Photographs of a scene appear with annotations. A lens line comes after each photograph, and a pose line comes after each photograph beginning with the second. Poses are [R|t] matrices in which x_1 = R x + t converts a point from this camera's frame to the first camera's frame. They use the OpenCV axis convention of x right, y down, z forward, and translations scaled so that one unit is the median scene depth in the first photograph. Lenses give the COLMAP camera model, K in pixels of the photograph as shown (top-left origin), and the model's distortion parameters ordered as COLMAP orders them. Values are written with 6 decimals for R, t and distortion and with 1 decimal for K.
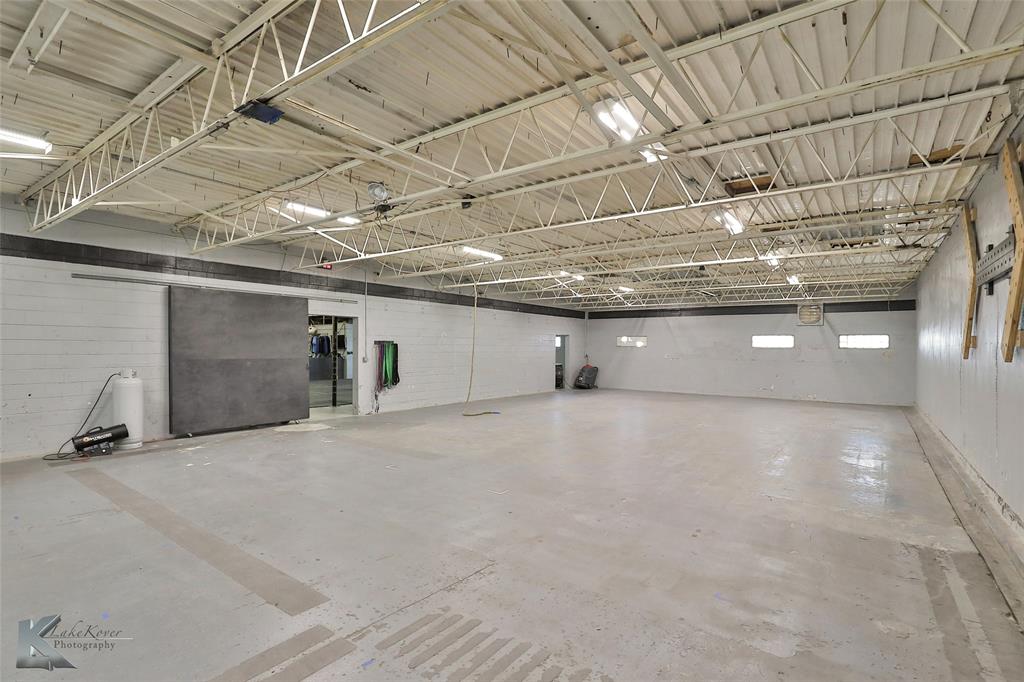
lens RADIAL K [[492.5, 0, 509.0], [0, 492.5, 340.4], [0, 0, 1]] dist [-0.013216, 0.003834]
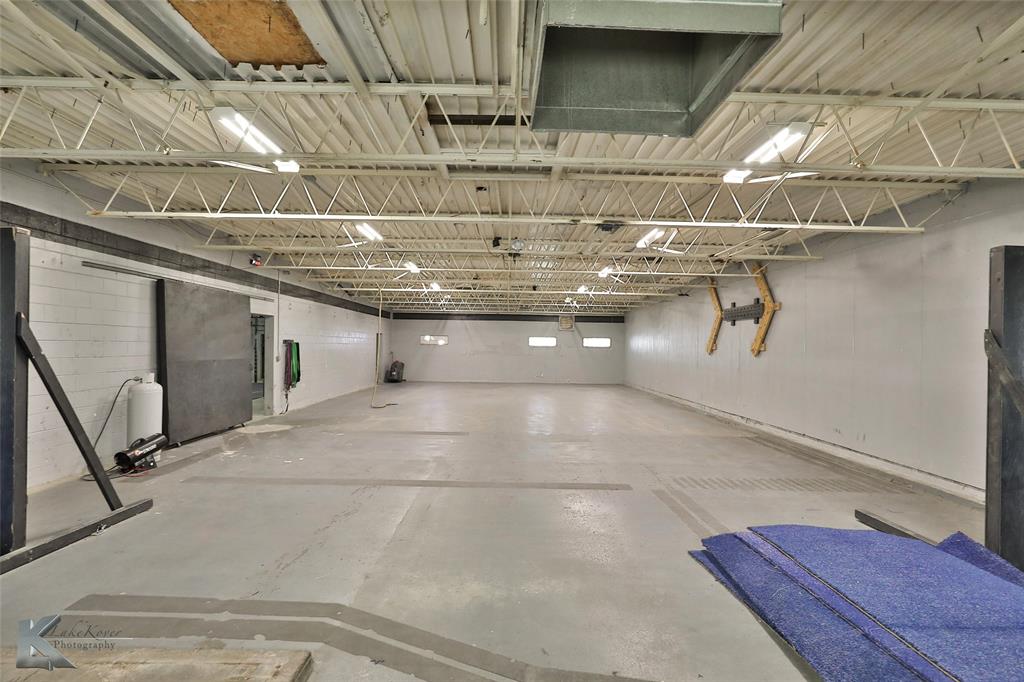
lens RADIAL K [[492.5, 0, 512.8], [0, 492.5, 339.3], [0, 0, 1]] dist [-0.013216, 0.003834]
pose [[0.801037, 0.010838, 0.598517, -0.557506], [-0.015801, 0.999871, 0.003042, -0.011902], [-0.598406, -0.011893, 0.801105, -0.079596]]
